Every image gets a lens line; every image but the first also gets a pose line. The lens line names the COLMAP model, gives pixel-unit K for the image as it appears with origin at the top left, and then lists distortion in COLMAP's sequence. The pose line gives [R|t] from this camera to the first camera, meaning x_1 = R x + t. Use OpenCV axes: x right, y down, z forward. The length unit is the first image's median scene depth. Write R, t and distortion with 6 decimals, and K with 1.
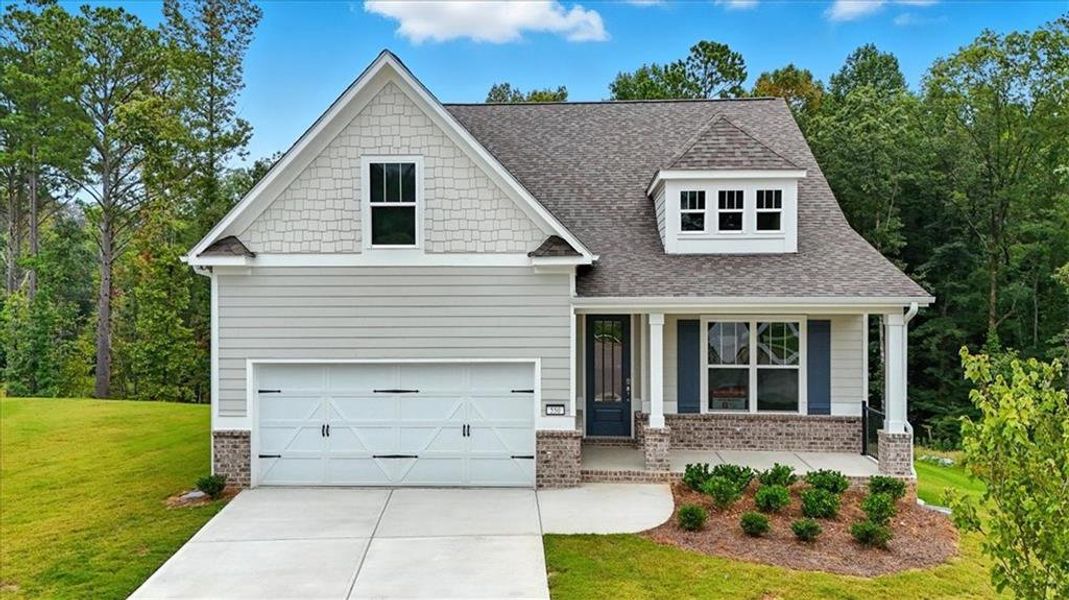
lens RADIAL K [[807.5, 0, 531.3], [0, 807.5, 293.7], [0, 0, 1]] dist [0.032699, -0.004501]
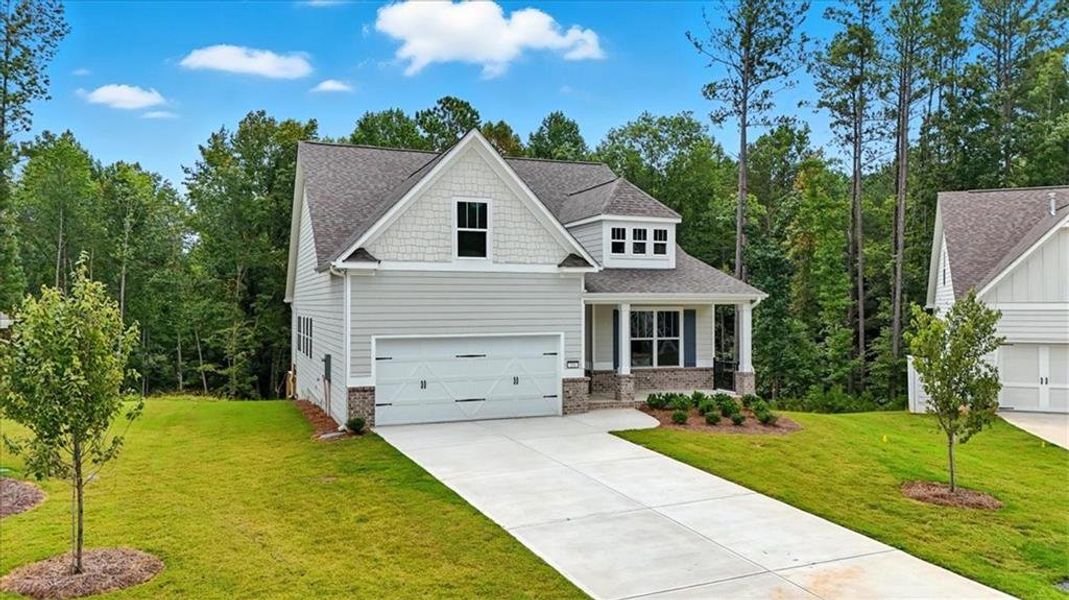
lens RADIAL K [[715.4, 0, 534.5], [0, 715.4, 300.0], [0, 0, 1]] dist [0.029120, -0.002537]
pose [[0.923845, 0.003385, 0.382752, -0.483227], [0.000979, 0.999937, -0.011206, 0.028281], [-0.382766, 0.010728, 0.923783, -0.219490]]
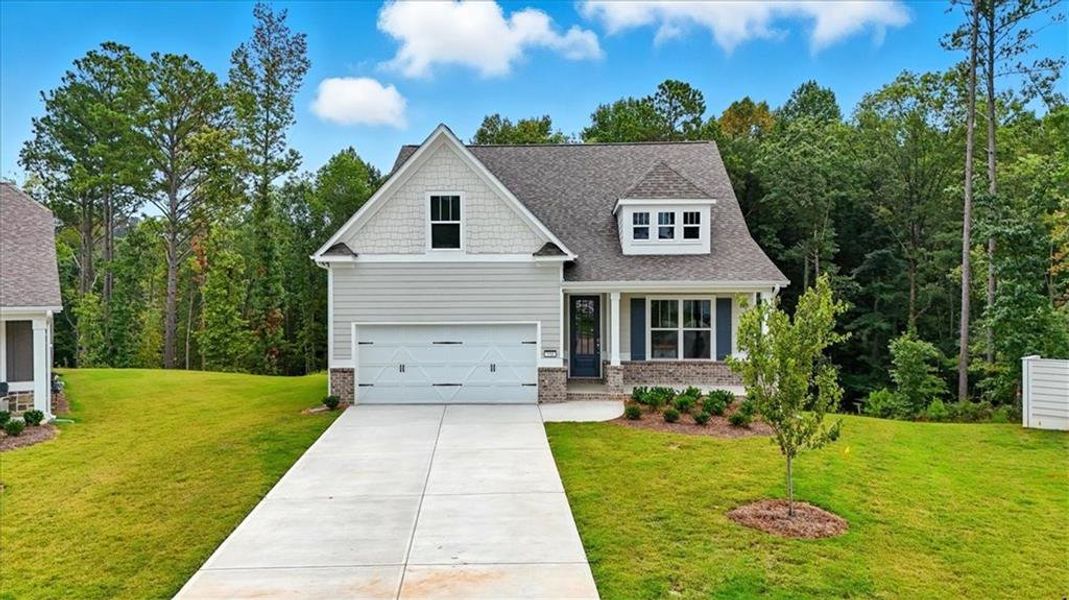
lens RADIAL K [[715.4, 0, 534.5], [0, 715.4, 300.0], [0, 0, 1]] dist [0.029120, -0.002537]
pose [[0.999858, -0.002075, 0.016703, -0.019996], [0.001964, 0.999976, 0.006642, 0.025631], [-0.016716, -0.006609, 0.999838, -0.322328]]
